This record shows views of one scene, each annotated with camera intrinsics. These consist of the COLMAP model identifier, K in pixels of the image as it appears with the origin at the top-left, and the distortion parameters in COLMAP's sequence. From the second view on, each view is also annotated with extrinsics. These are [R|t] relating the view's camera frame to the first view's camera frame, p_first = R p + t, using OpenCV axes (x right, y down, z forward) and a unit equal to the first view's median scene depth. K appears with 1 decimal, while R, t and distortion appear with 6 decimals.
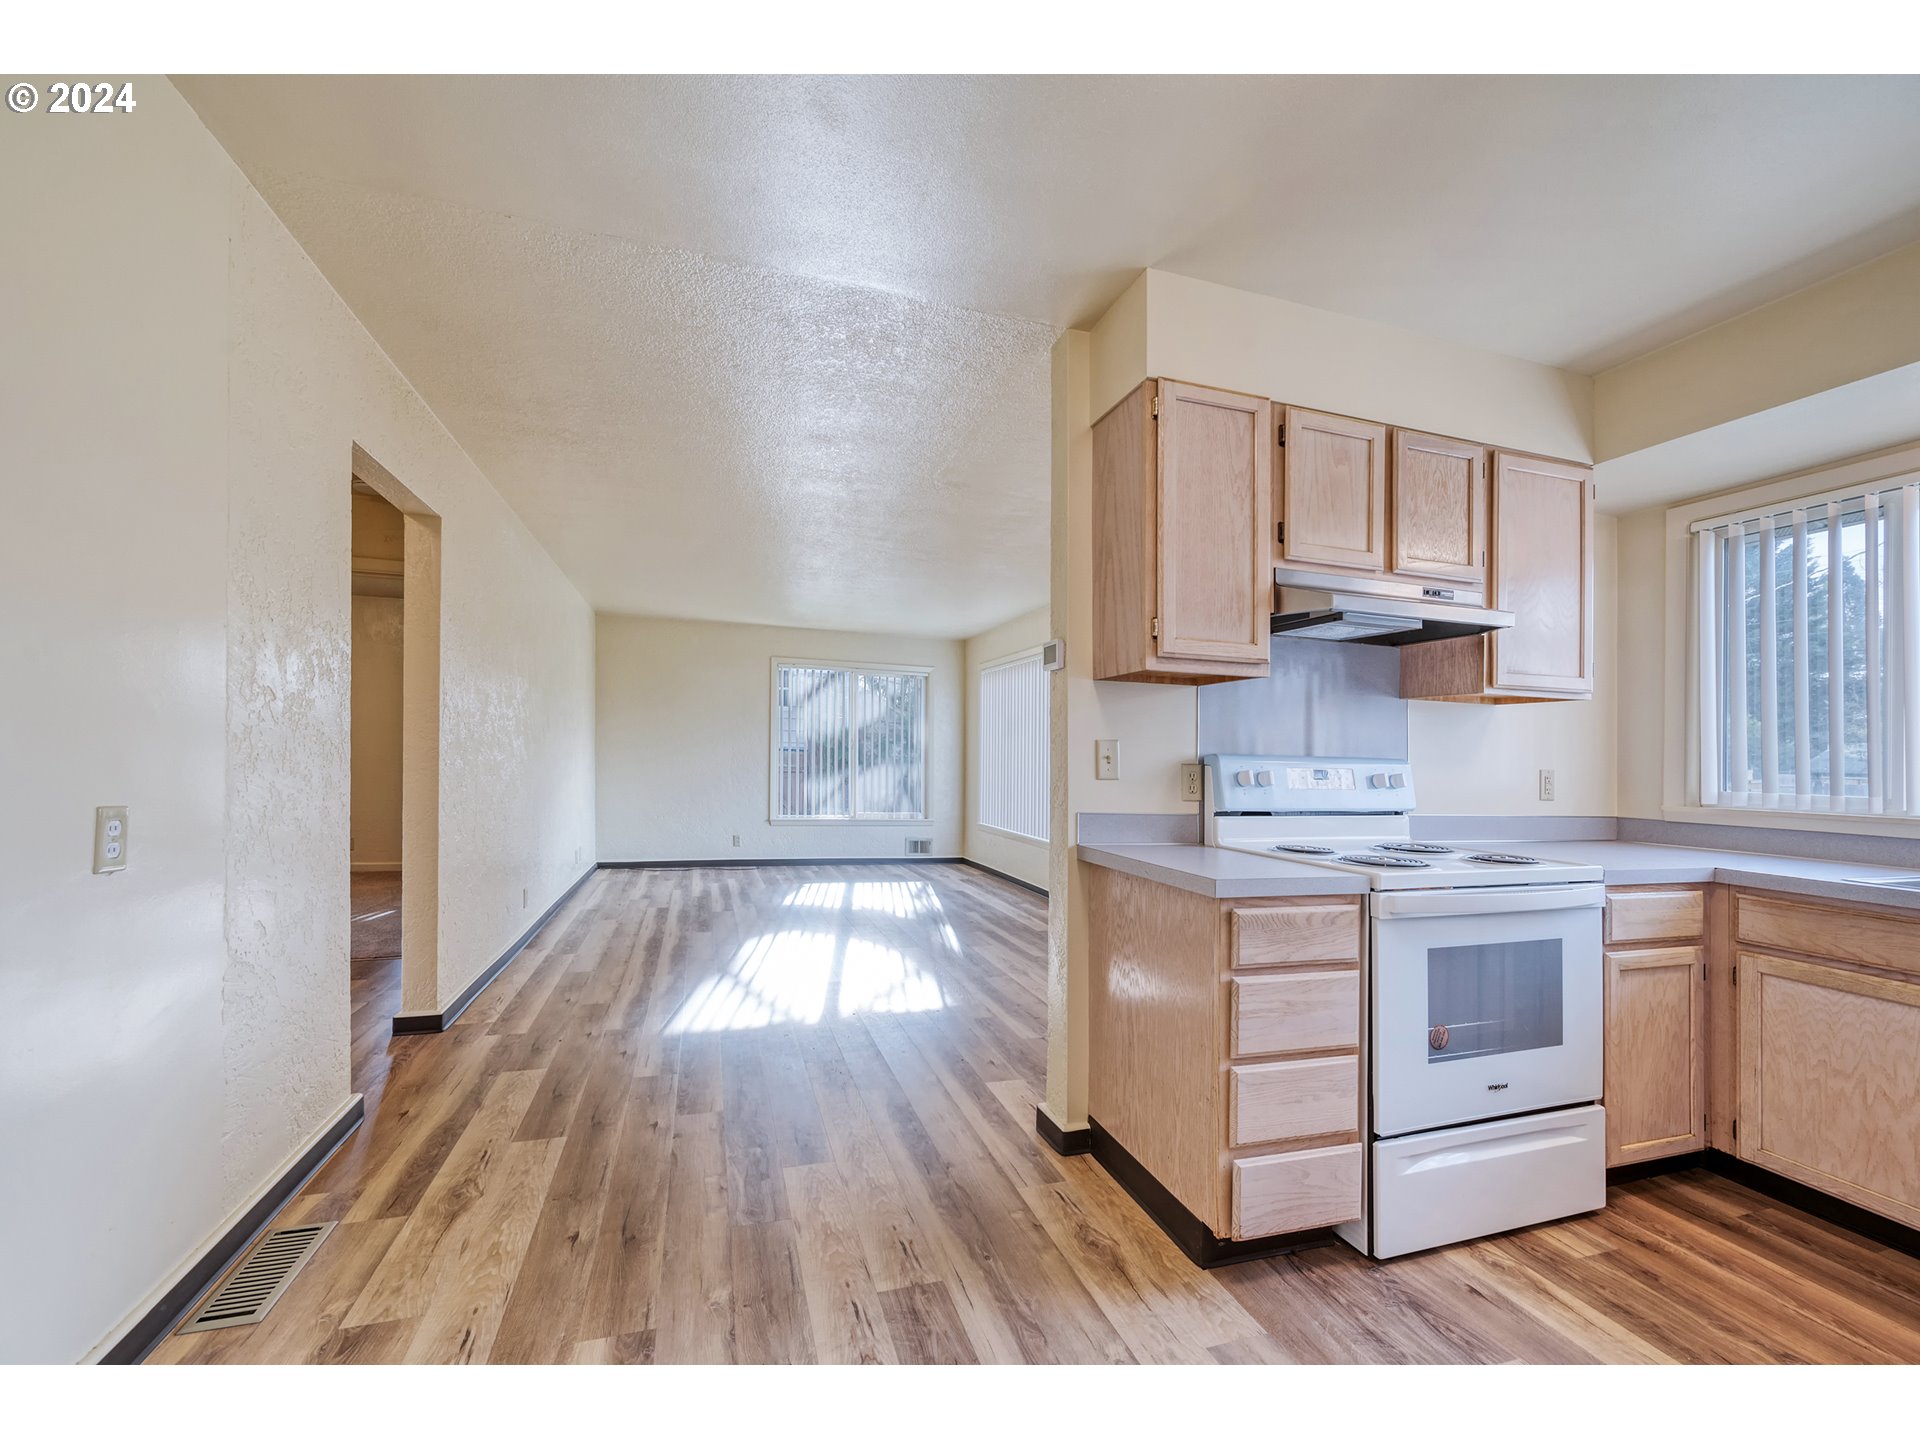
lens RADIAL K [[775.1, 0, 956.1], [0, 775.1, 790.4], [0, 0, 1]] dist [0.000324, 0.000006]
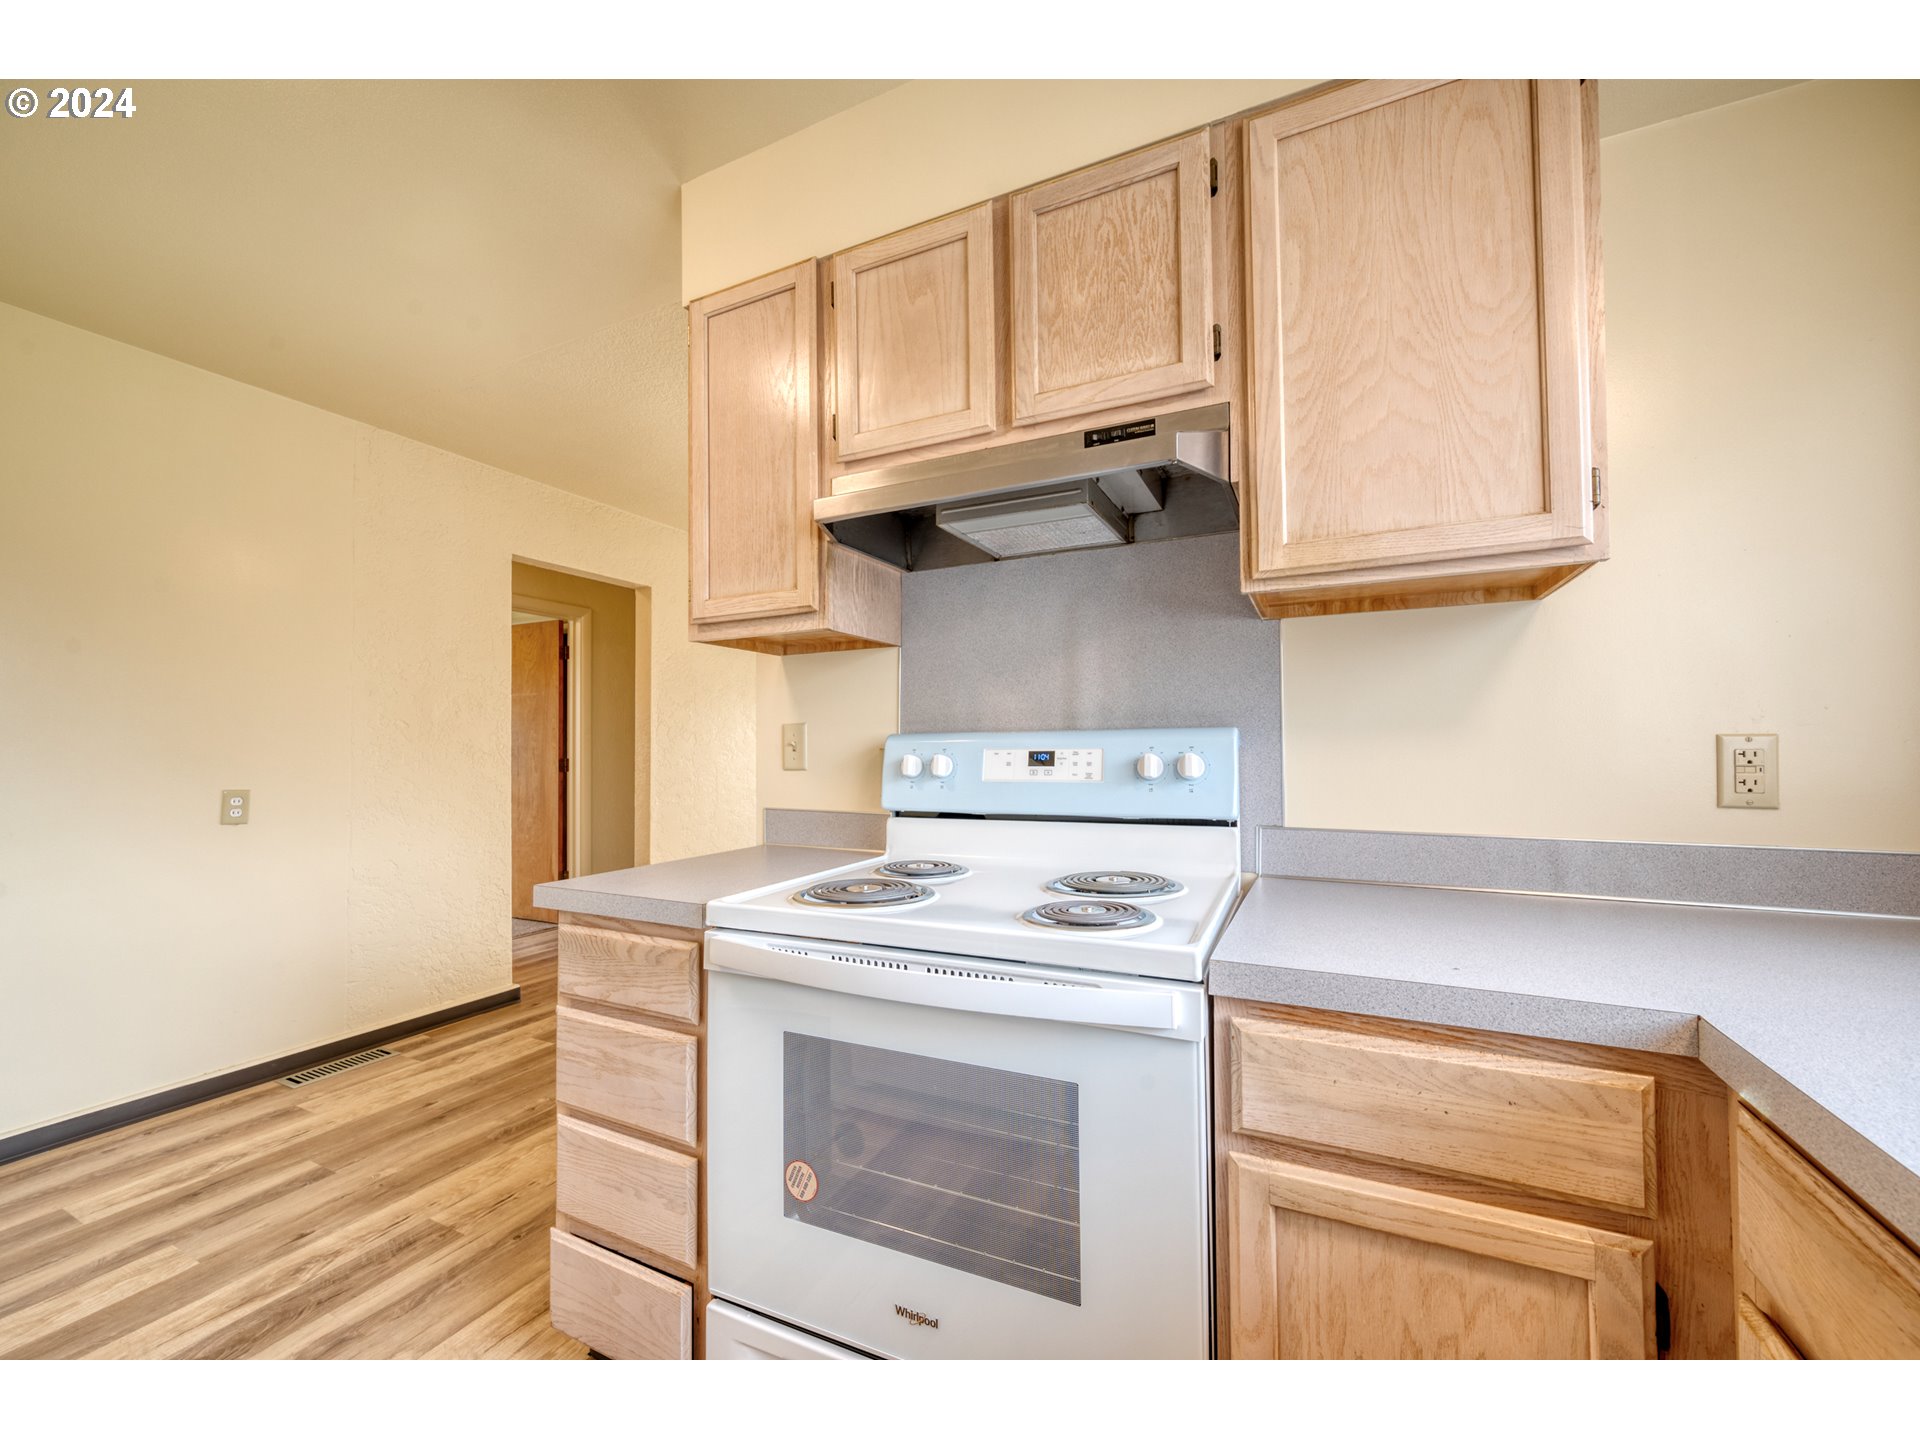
lens RADIAL K [[783.4, 0, 961.8], [0, 783.4, 769.8], [0, 0, 1]] dist [0.001260, 0.000097]
pose [[0.717002, -0.012148, -0.696965, 1.050160], [-0.002661, 0.999793, -0.020164, 0.002830], [0.697066, 0.016313, 0.716822, 0.577949]]
